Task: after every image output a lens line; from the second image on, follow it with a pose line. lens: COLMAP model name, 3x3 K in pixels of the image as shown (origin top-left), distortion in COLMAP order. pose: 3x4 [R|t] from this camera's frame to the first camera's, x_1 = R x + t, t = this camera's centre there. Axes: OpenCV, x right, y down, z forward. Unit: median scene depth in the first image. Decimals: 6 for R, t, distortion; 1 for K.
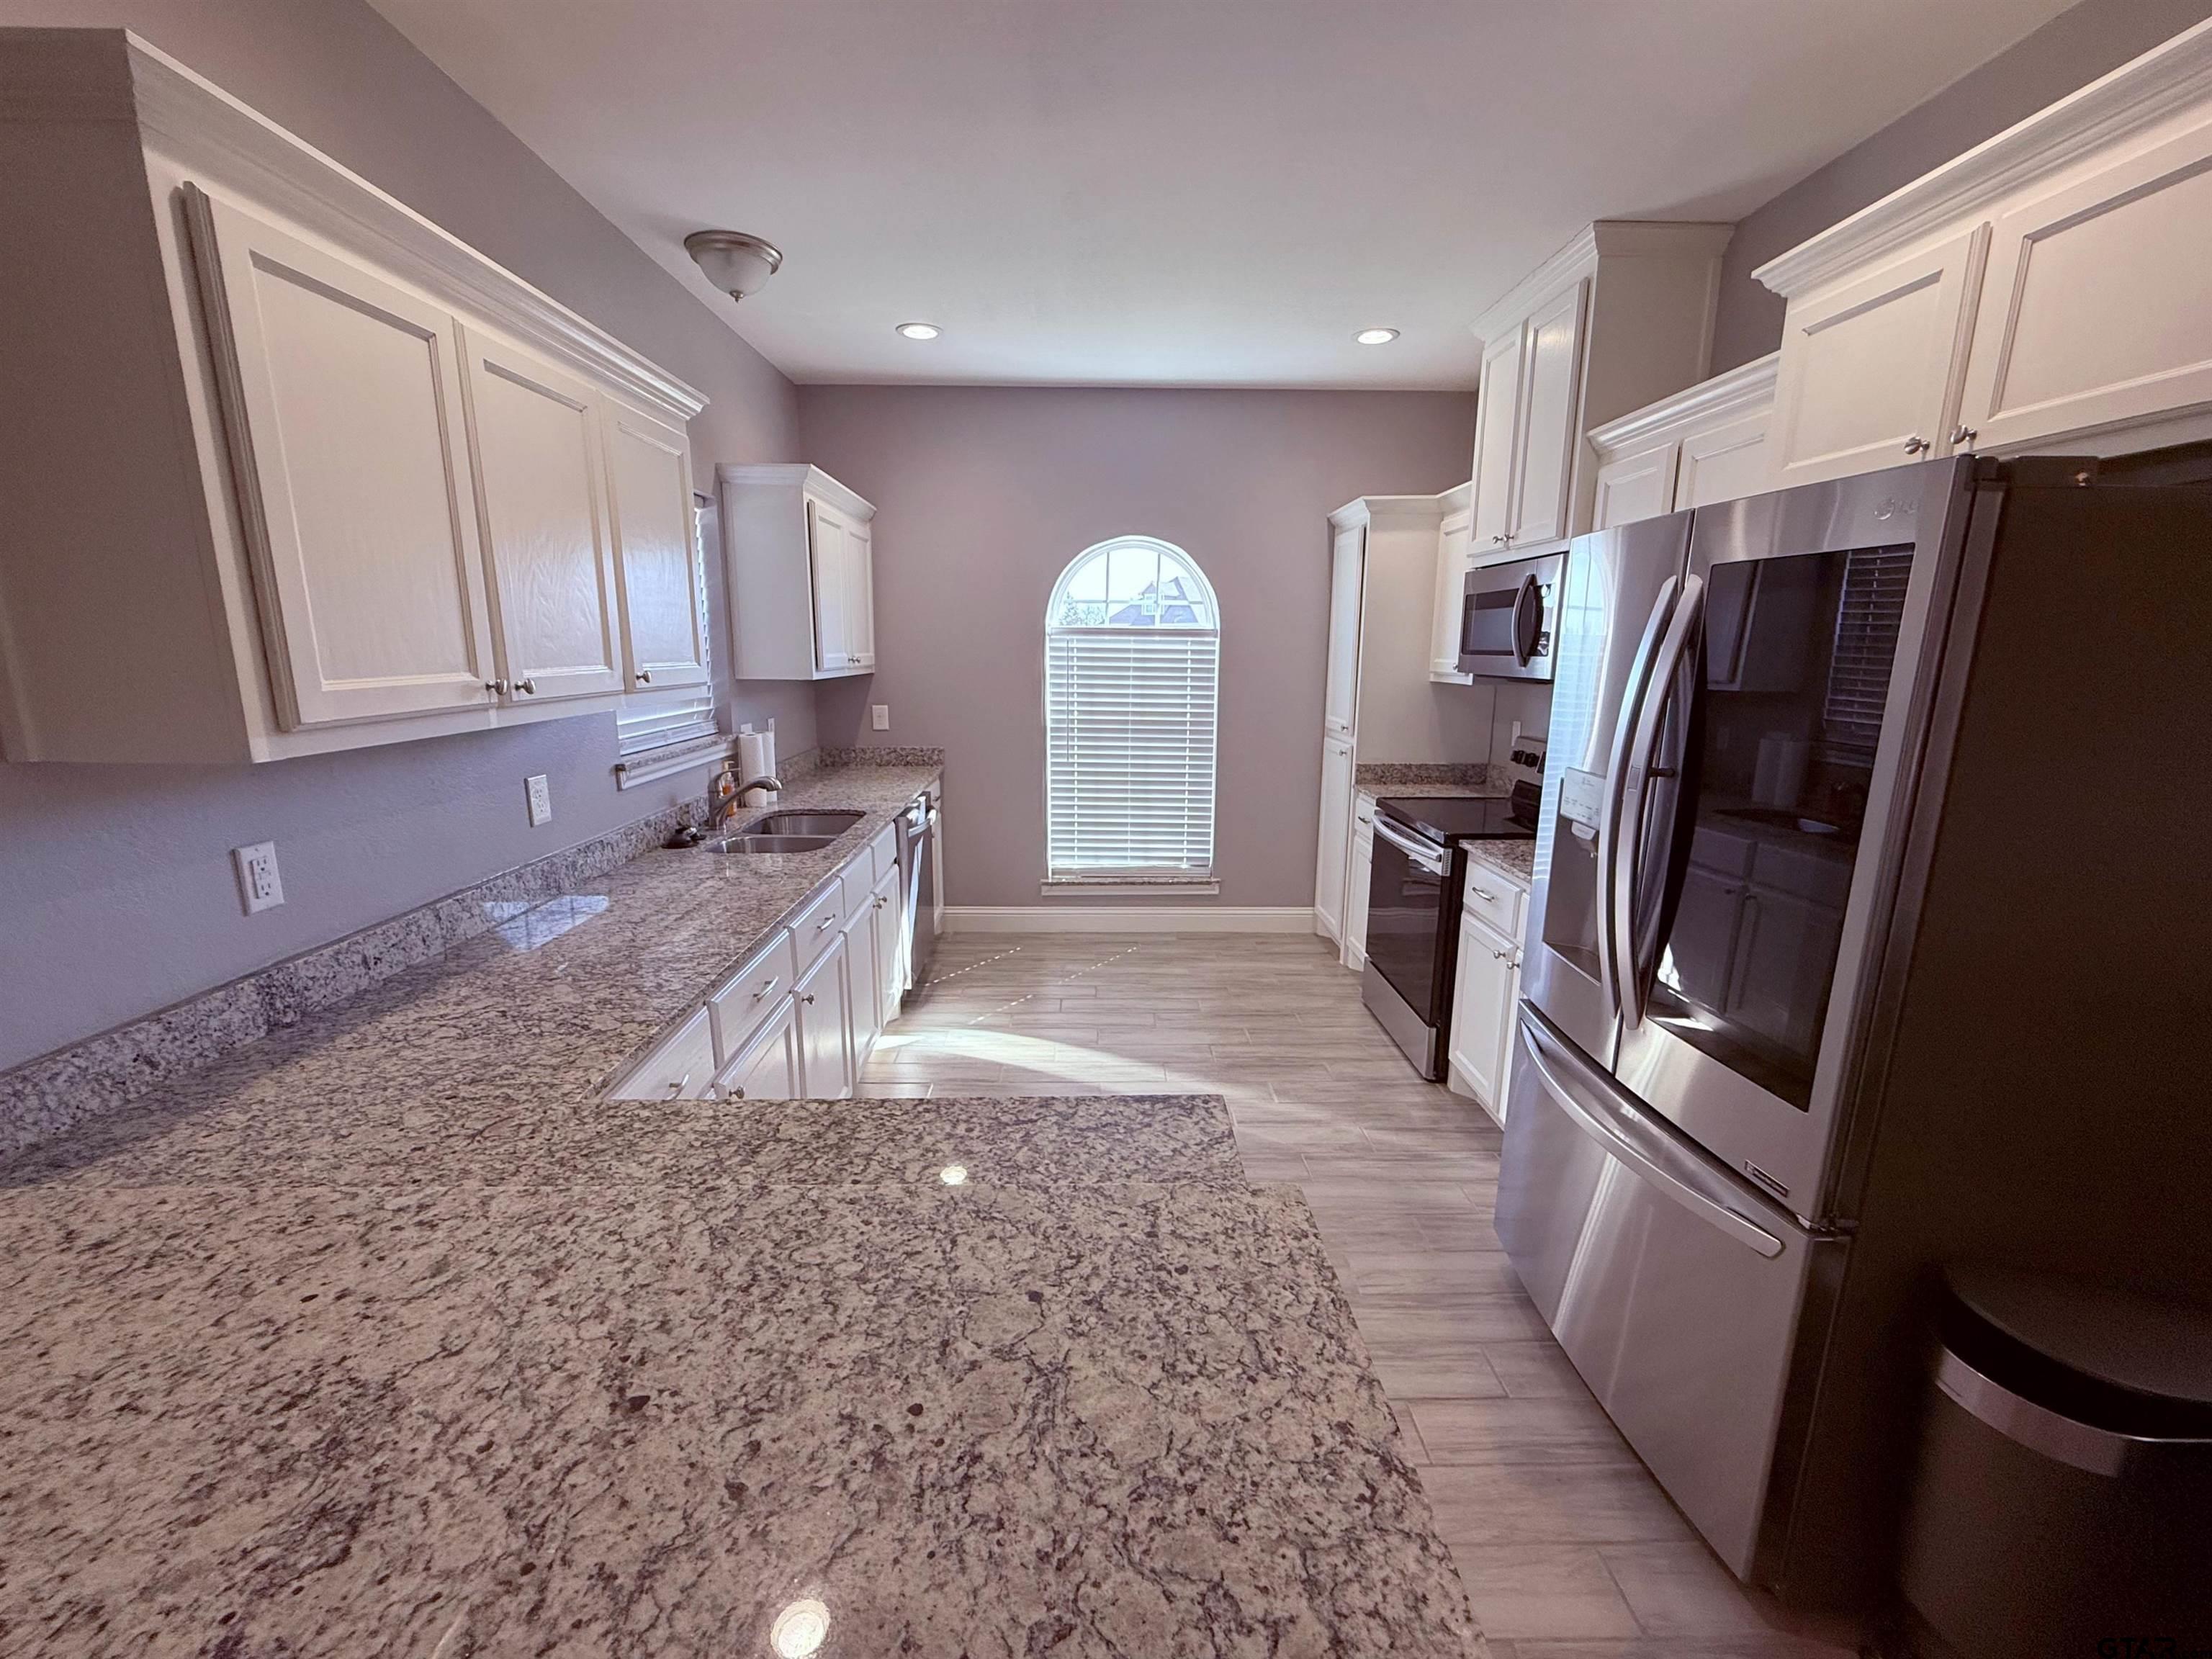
lens RADIAL K [[882.4, 0, 1106.0], [0, 882.4, 824.5], [0, 0, 1]] dist [-0.000003, 0.000471]
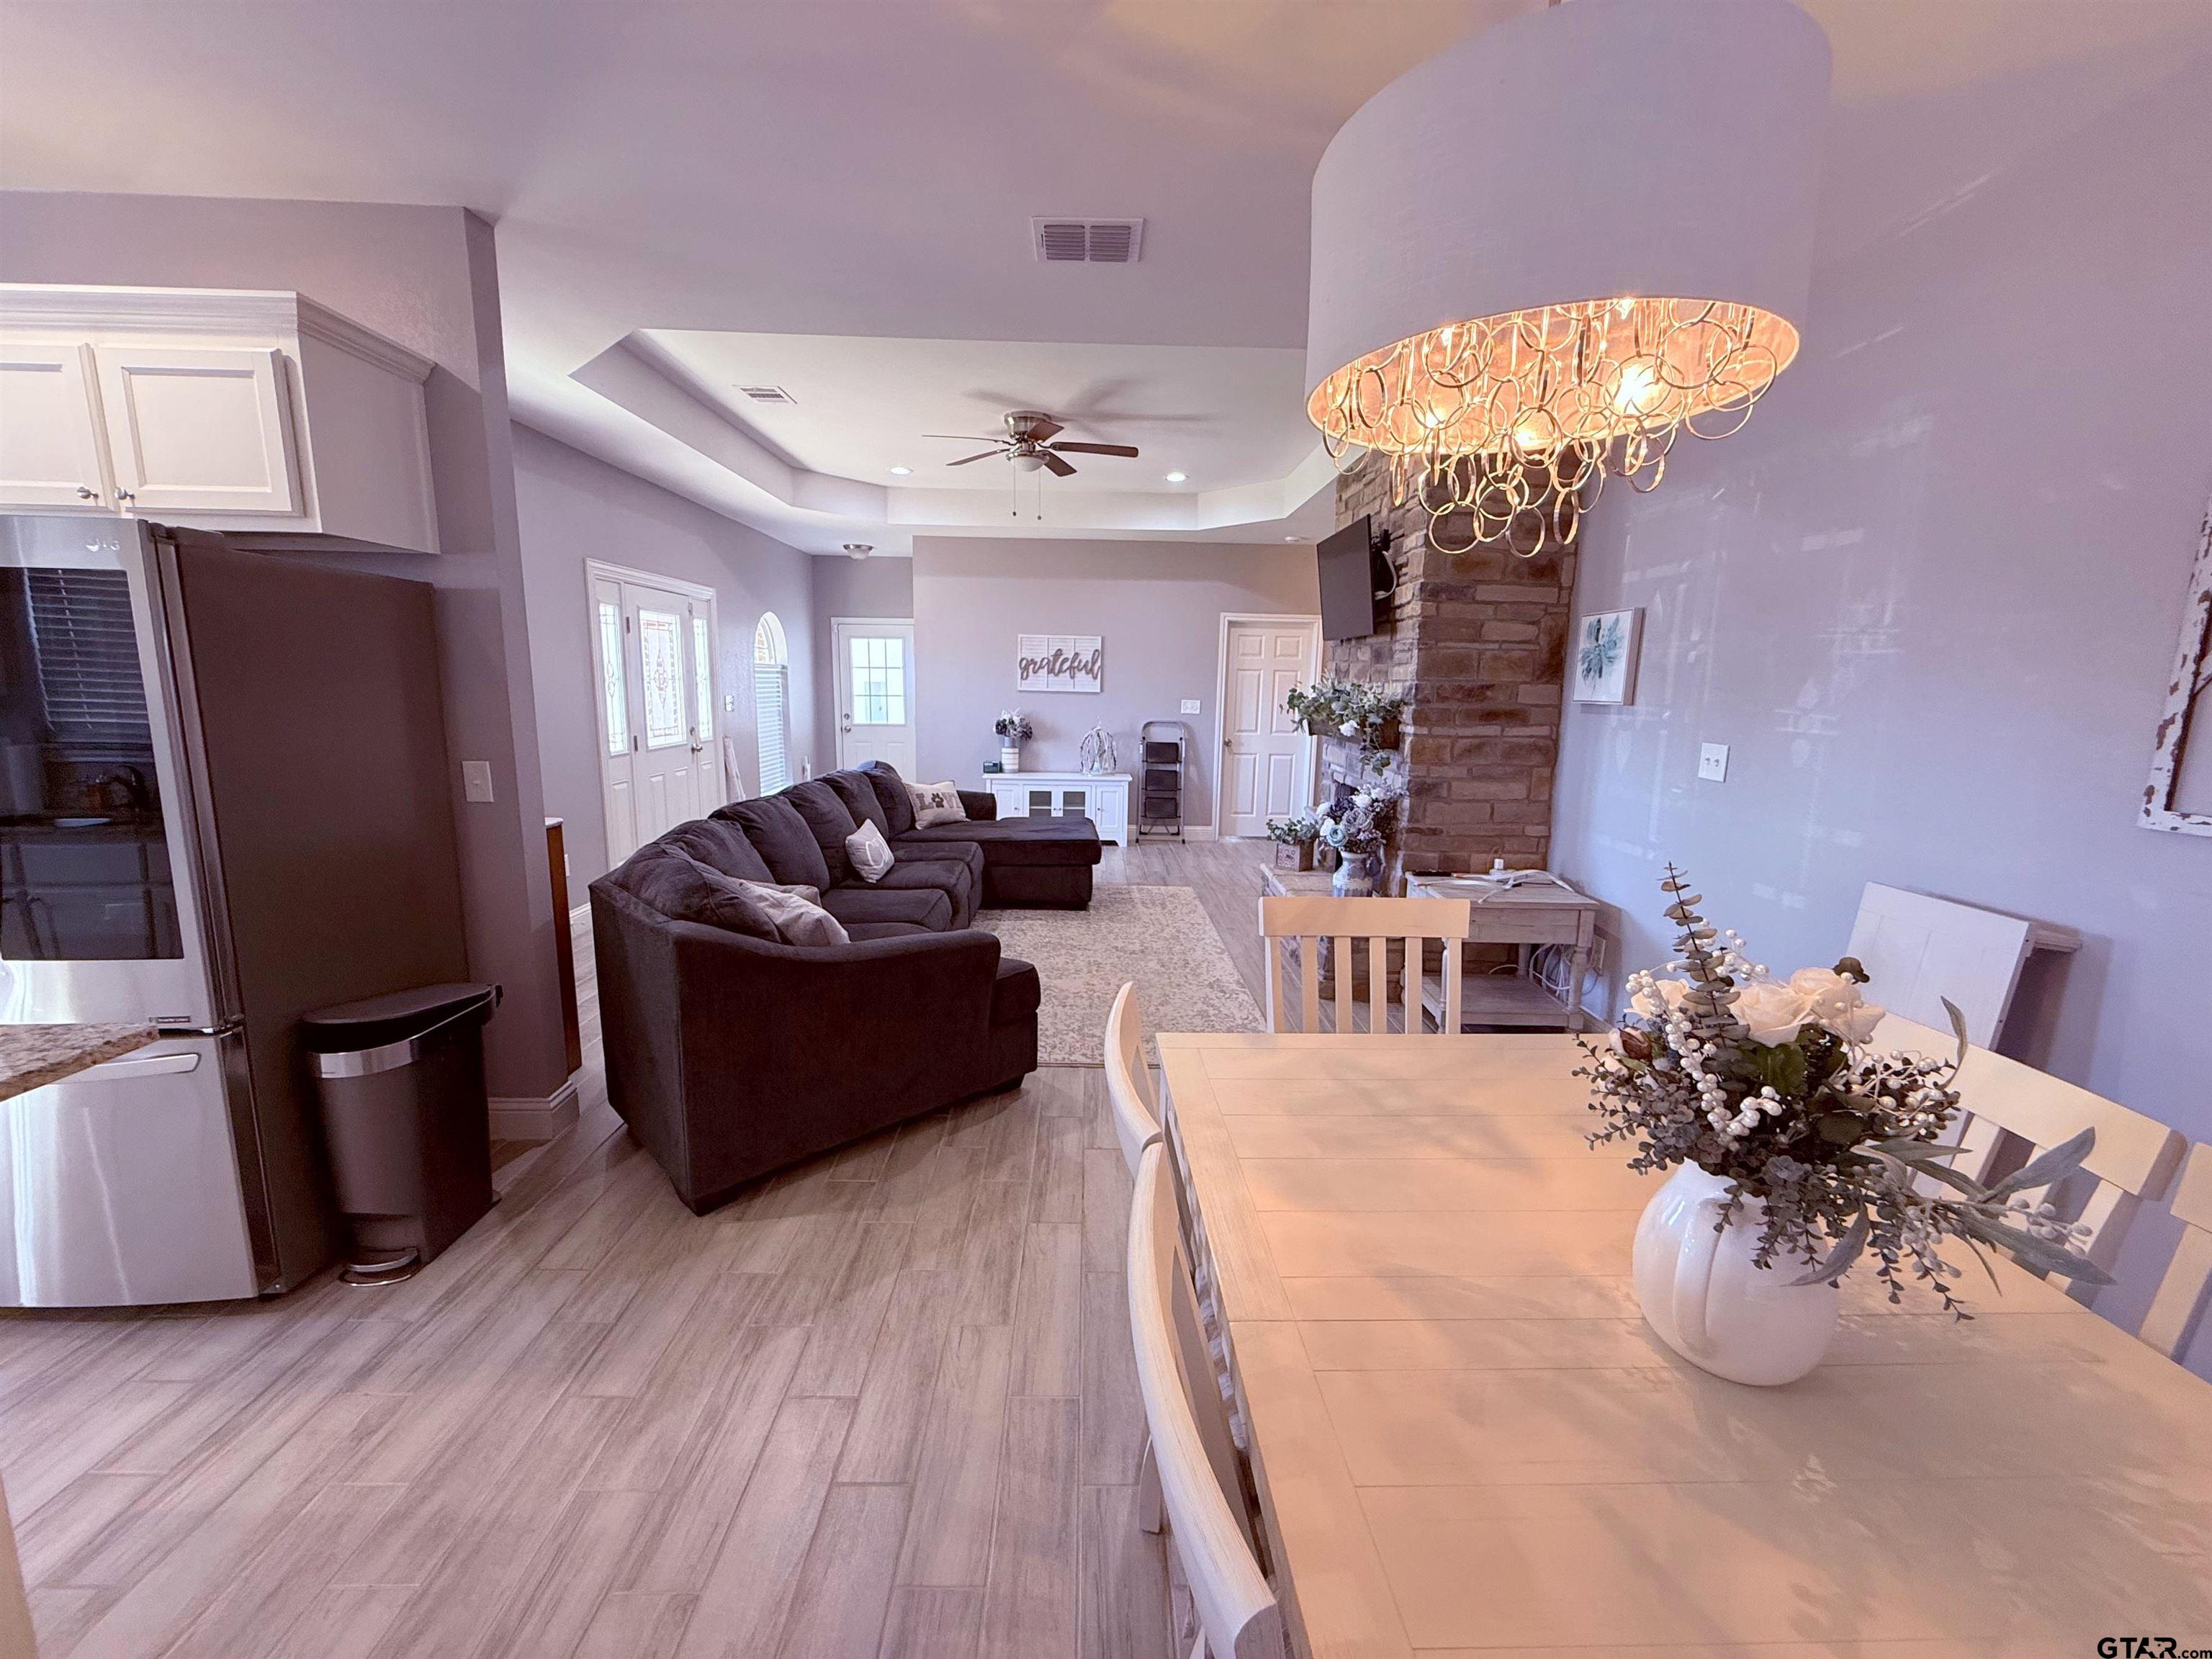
lens RADIAL K [[882.4, 0, 1101.6], [0, 882.4, 826.7], [0, 0, 1]] dist [-0.000003, 0.000471]
pose [[-0.000040, -0.166468, 0.986047, -0.360733], [0.185991, 0.968841, 0.163571, 0.094986], [-0.982551, 0.183402, 0.030923, -0.340837]]
